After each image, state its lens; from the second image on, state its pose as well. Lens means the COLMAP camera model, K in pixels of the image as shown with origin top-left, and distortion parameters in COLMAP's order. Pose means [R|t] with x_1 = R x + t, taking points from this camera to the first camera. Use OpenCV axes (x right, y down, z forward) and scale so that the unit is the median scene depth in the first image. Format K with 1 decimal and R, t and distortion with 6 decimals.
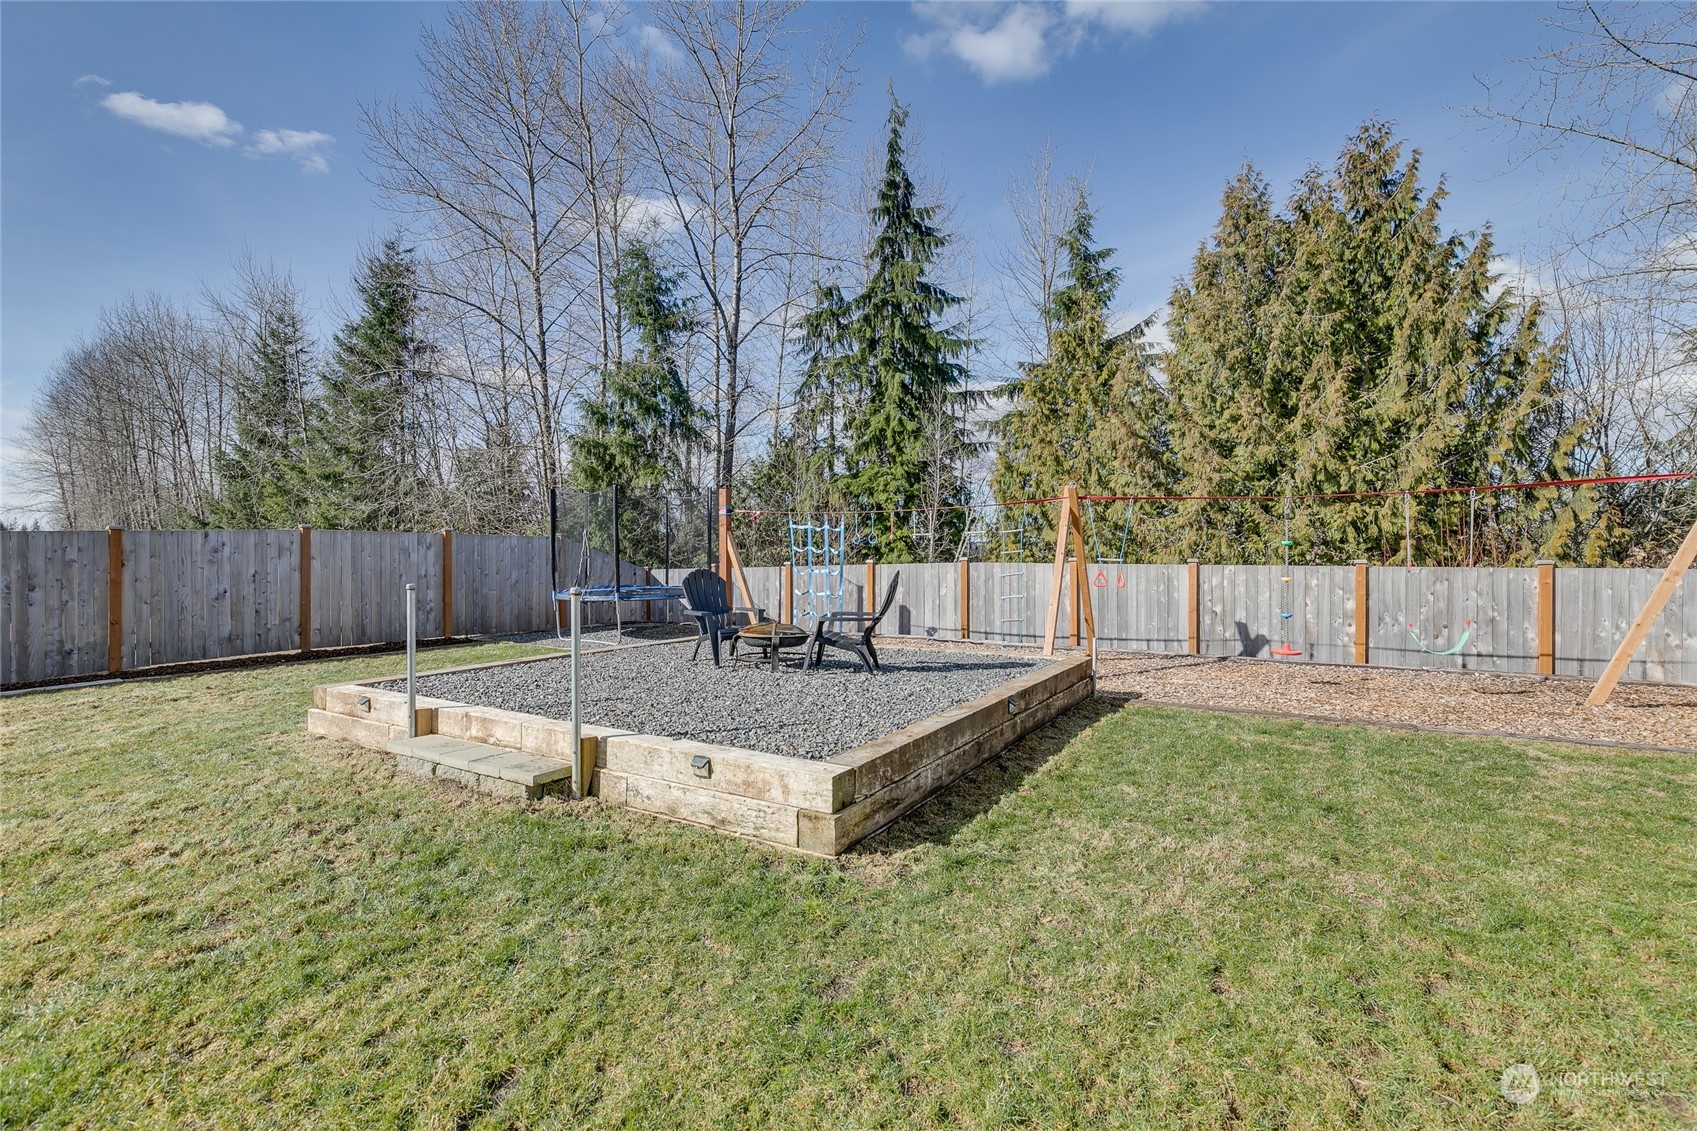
lens RADIAL K [[772.6, 0, 849.8], [0, 772.6, 560.5], [0, 0, 1]] dist [0.010753, 0.000335]
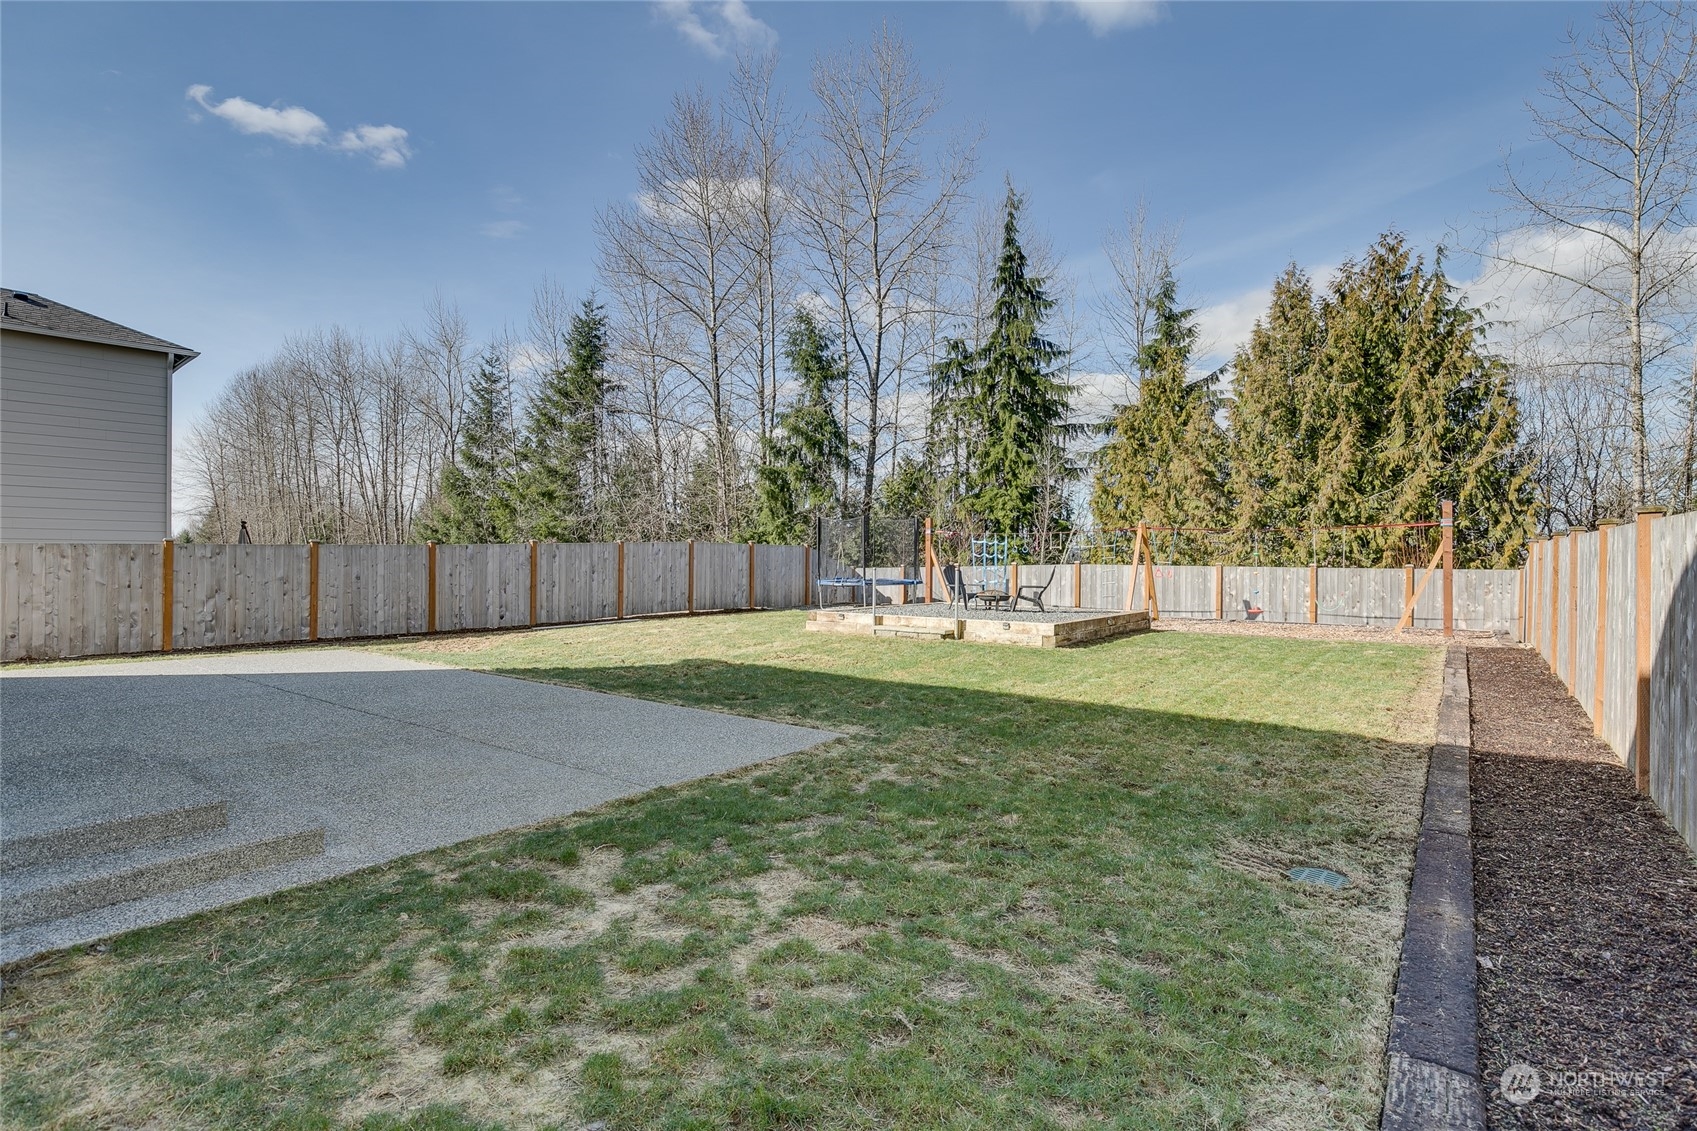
lens RADIAL K [[835.4, 0, 855.0], [0, 835.4, 563.8], [0, 0, 1]] dist [0.001630, 0.000442]
pose [[0.996484, 0.008040, -0.083402, -0.207927], [-0.008399, 0.999957, -0.003951, 0.015764], [0.083366, 0.004638, 0.996508, -0.950075]]
